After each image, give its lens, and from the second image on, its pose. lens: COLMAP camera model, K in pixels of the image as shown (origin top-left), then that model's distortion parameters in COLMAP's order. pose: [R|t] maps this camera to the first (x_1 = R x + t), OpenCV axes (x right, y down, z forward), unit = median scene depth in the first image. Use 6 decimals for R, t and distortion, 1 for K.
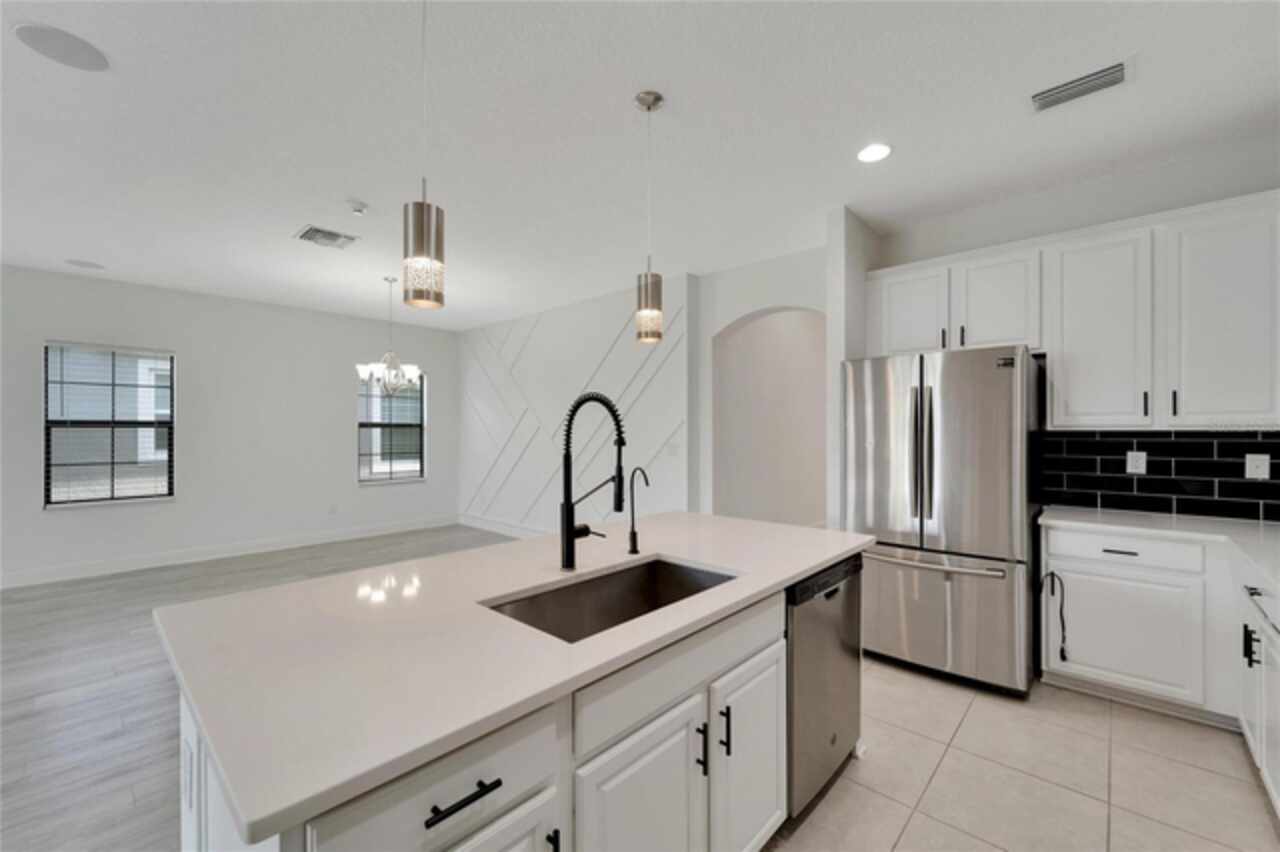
lens RADIAL K [[513.4, 0, 640.4], [0, 513.4, 427.8], [0, 0, 1]] dist [-0.001896, -0.000333]
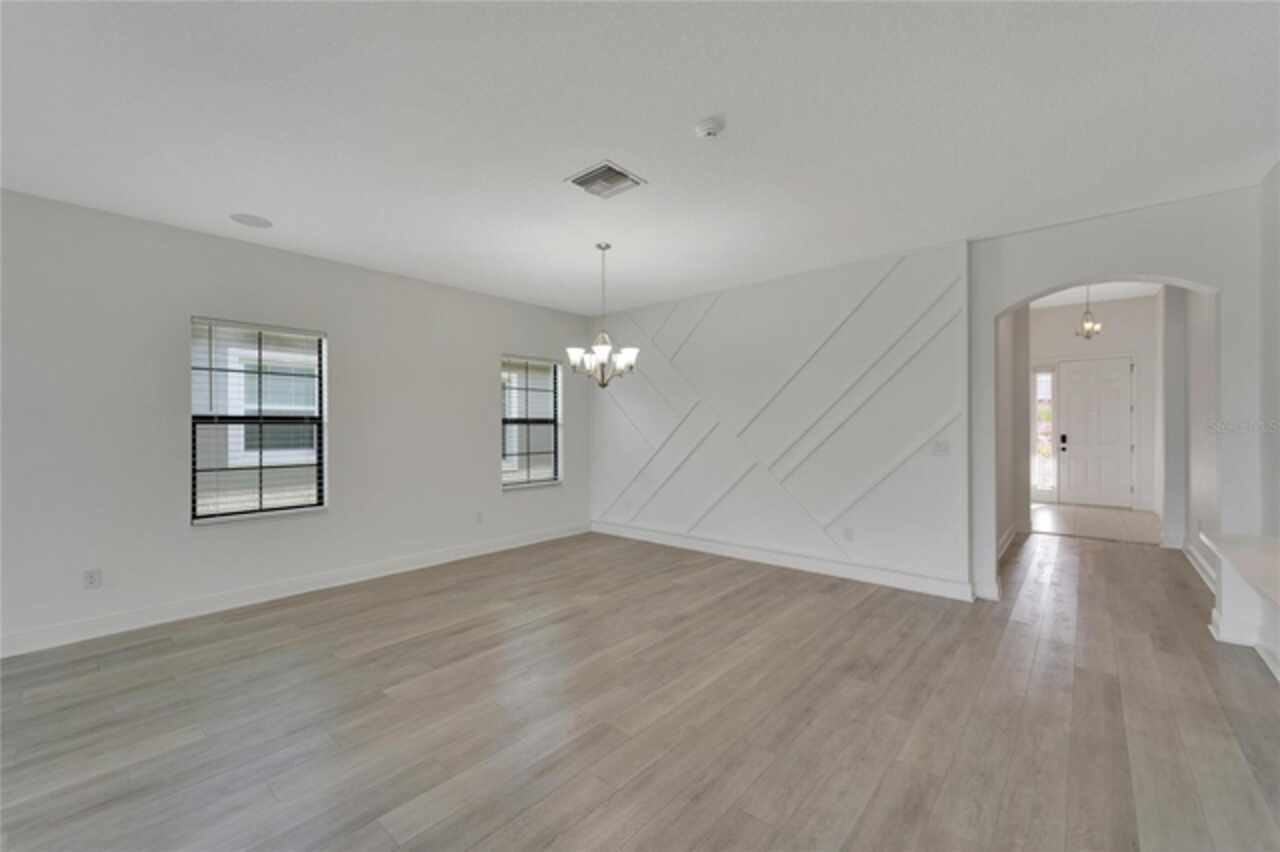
lens RADIAL K [[513.4, 0, 640.4], [0, 513.4, 427.8], [0, 0, 1]] dist [-0.001896, -0.000333]
pose [[0.999683, -0.003479, 0.024946, -0.686132], [0.003322, 0.999974, 0.006350, 0.002558], [-0.024967, -0.006265, 0.999669, 0.245140]]
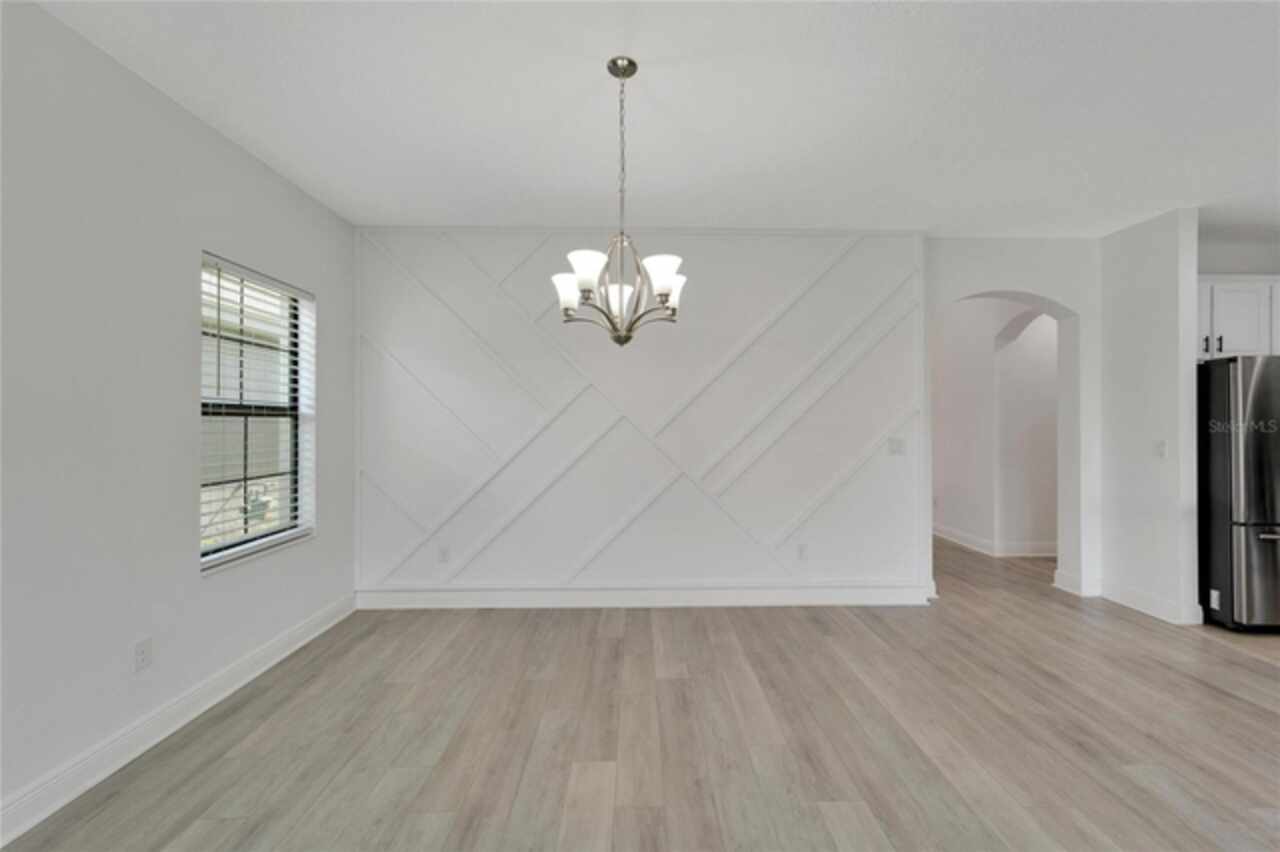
lens RADIAL K [[520.7, 0, 644.9], [0, 520.7, 421.4], [0, 0, 1]] dist [0.001138, 0.000037]
pose [[0.724324, 0.001379, 0.689458, -1.178686], [-0.004268, 0.999988, 0.002485, 0.004309], [-0.689446, -0.004742, 0.724322, 1.032329]]
